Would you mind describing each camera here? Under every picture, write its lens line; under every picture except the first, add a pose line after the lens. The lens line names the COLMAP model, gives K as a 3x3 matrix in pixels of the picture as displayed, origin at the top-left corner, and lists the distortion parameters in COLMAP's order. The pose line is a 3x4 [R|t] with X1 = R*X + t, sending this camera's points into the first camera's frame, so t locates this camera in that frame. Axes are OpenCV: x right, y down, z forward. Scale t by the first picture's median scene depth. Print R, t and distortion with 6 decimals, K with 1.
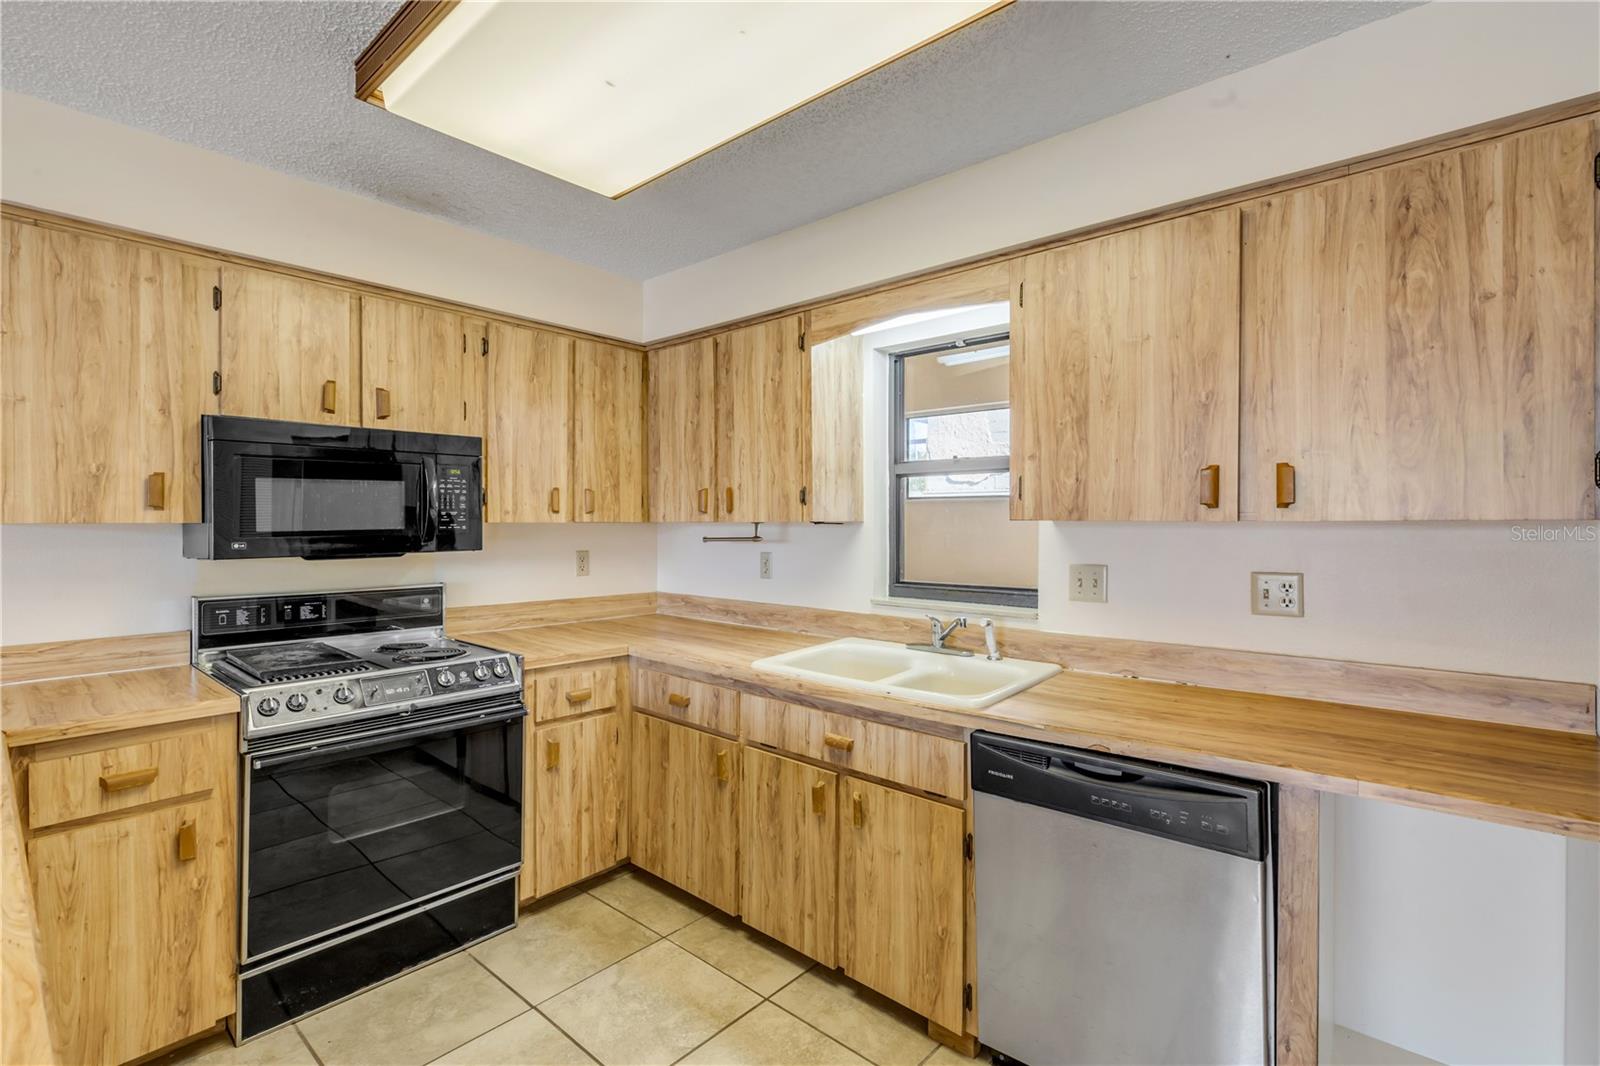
lens RADIAL K [[729.7, 0, 794.5], [0, 729.7, 525.6], [0, 0, 1]] dist [0.001143, 0.000021]
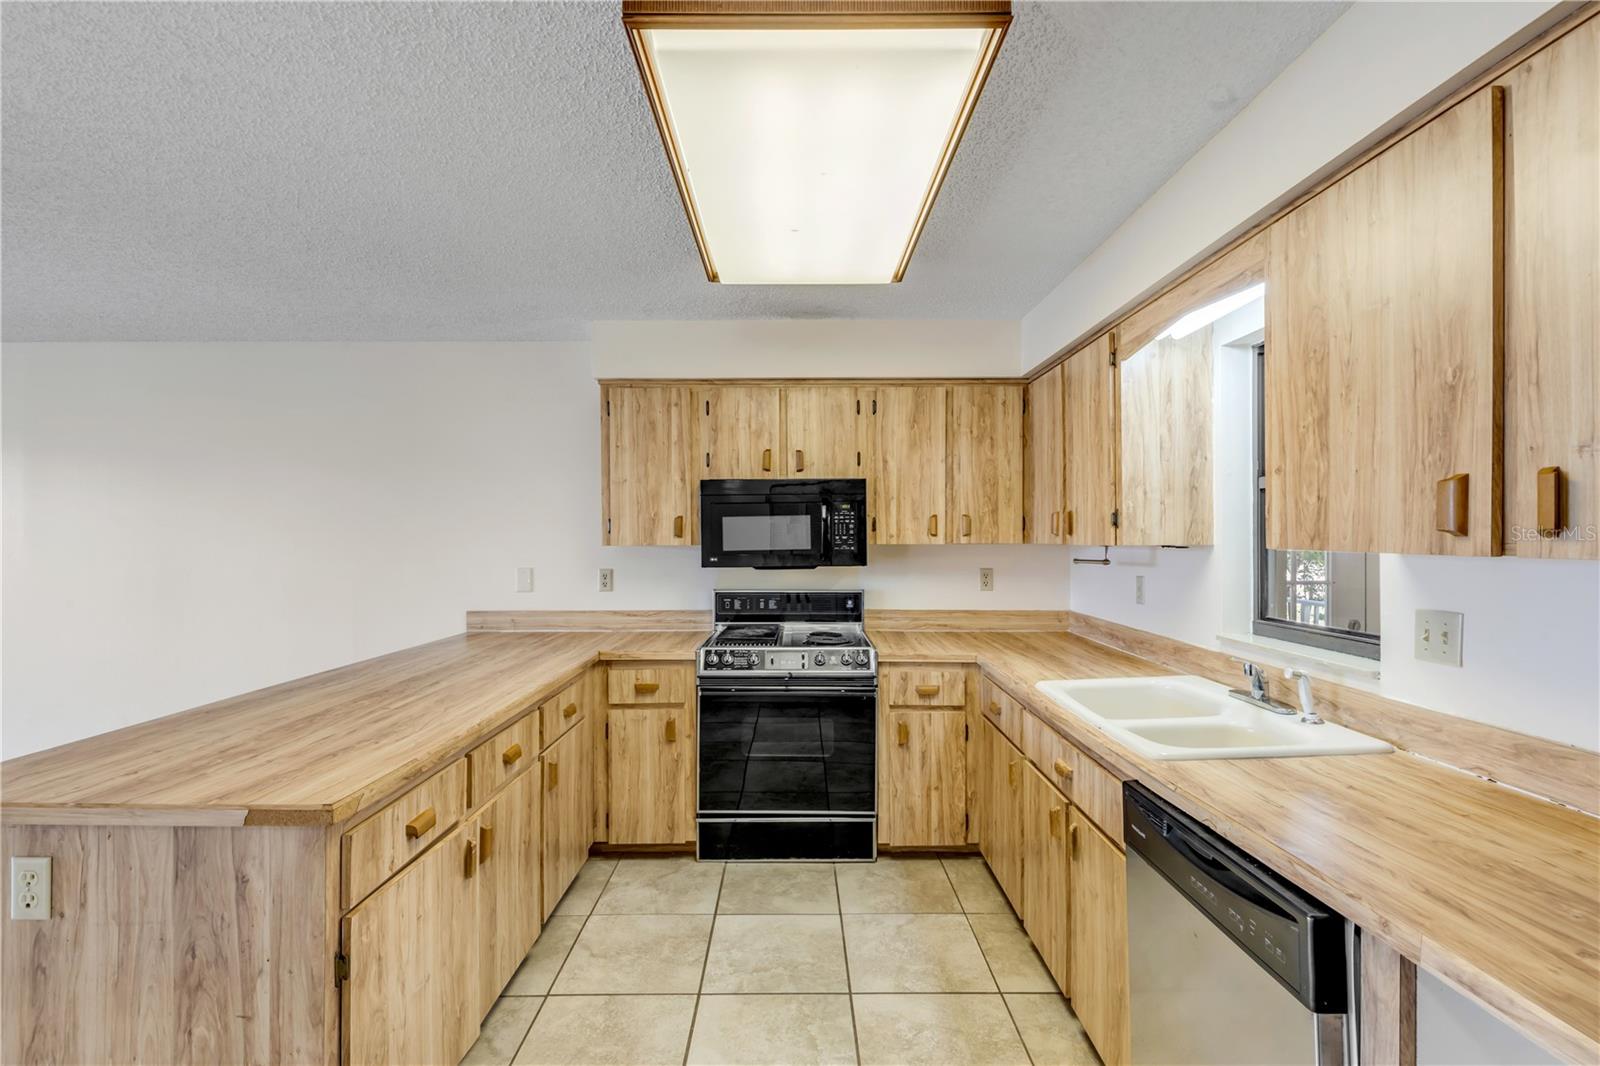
lens RADIAL K [[723.5, 0, 798.3], [0, 723.5, 537.2], [0, 0, 1]] dist [0.004217, -0.000072]
pose [[0.666169, -0.001647, -0.745799, 0.485426], [0.000708, 0.999999, -0.001576, -0.016502], [0.745801, 0.000522, 0.666169, 0.060636]]
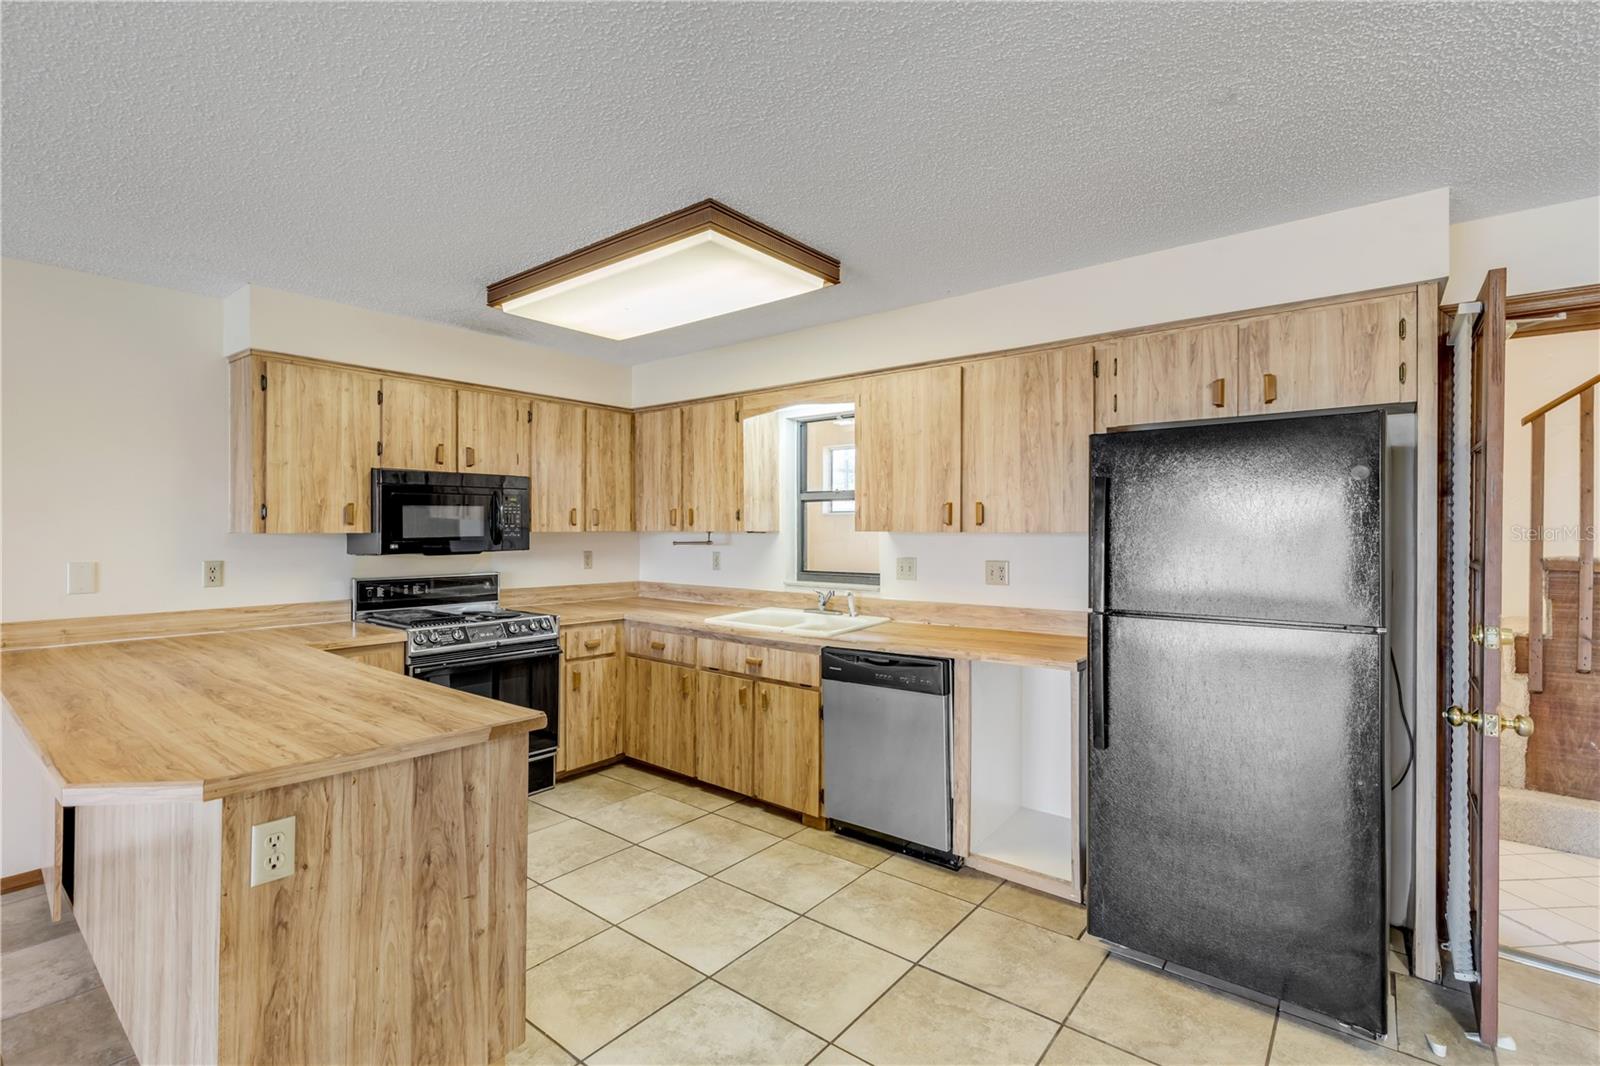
lens RADIAL K [[726.7, 0, 796.3], [0, 726.7, 530.0], [0, 0, 1]] dist [0.002237, 0.000058]
pose [[0.998908, 0.000525, 0.046709, 0.069733], [-0.000409, 0.999997, -0.002490, -0.005132], [-0.046710, 0.002468, 0.998905, -0.610592]]
